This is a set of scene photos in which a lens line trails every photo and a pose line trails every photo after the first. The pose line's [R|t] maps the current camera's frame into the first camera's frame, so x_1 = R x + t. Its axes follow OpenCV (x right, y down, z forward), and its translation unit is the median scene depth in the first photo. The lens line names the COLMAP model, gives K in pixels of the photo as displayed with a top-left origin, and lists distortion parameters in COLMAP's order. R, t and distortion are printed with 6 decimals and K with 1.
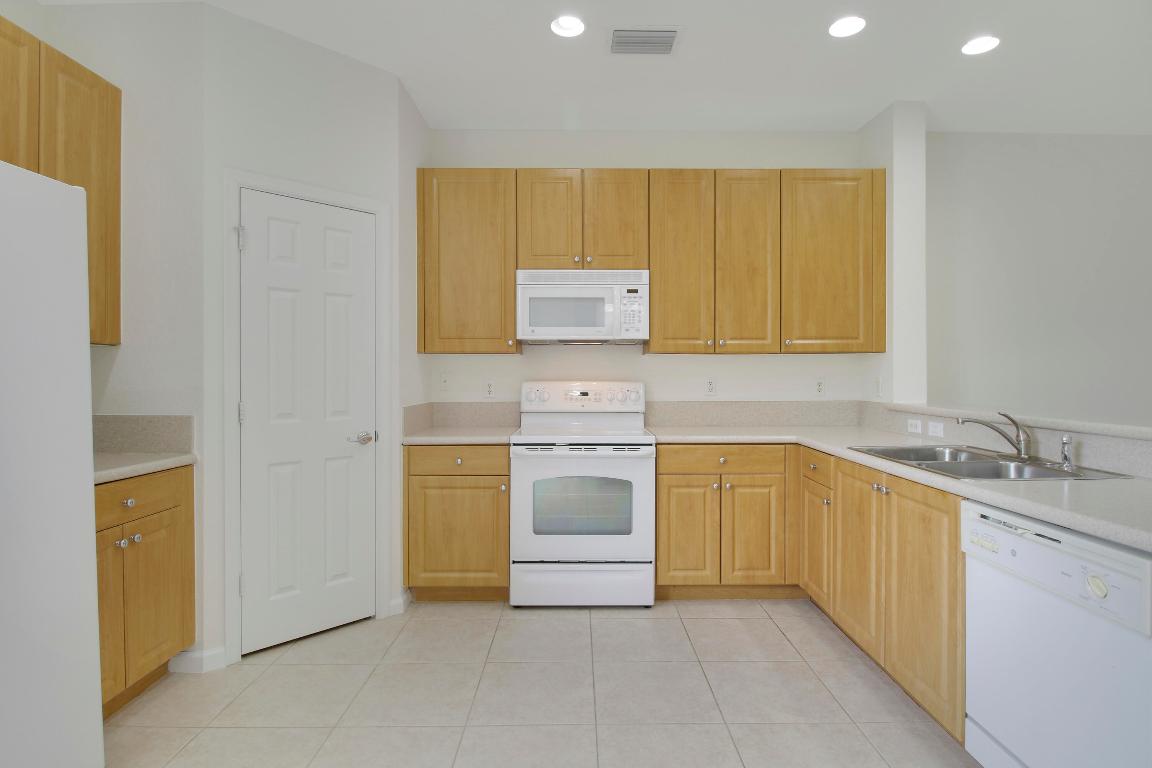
lens RADIAL K [[590.6, 0, 576.0], [0, 590.6, 384.0], [0, 0, 1]] dist [-0.002650, -0.001197]
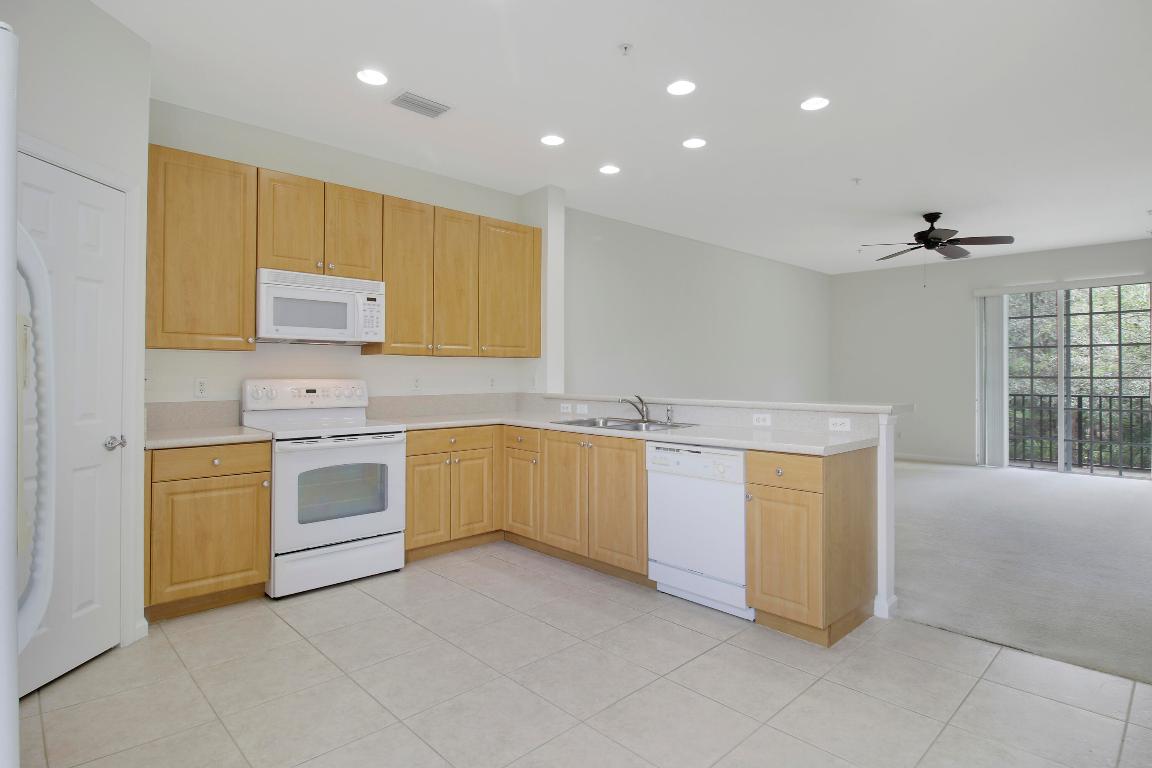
lens RADIAL K [[590.6, 0, 576.0], [0, 590.6, 384.0], [0, 0, 1]] dist [-0.002650, -0.001197]
pose [[0.734879, -0.009648, 0.678129, -0.412101], [0.009961, 0.999945, 0.003432, 0.005997], [-0.678125, 0.004233, 0.734935, -0.107500]]
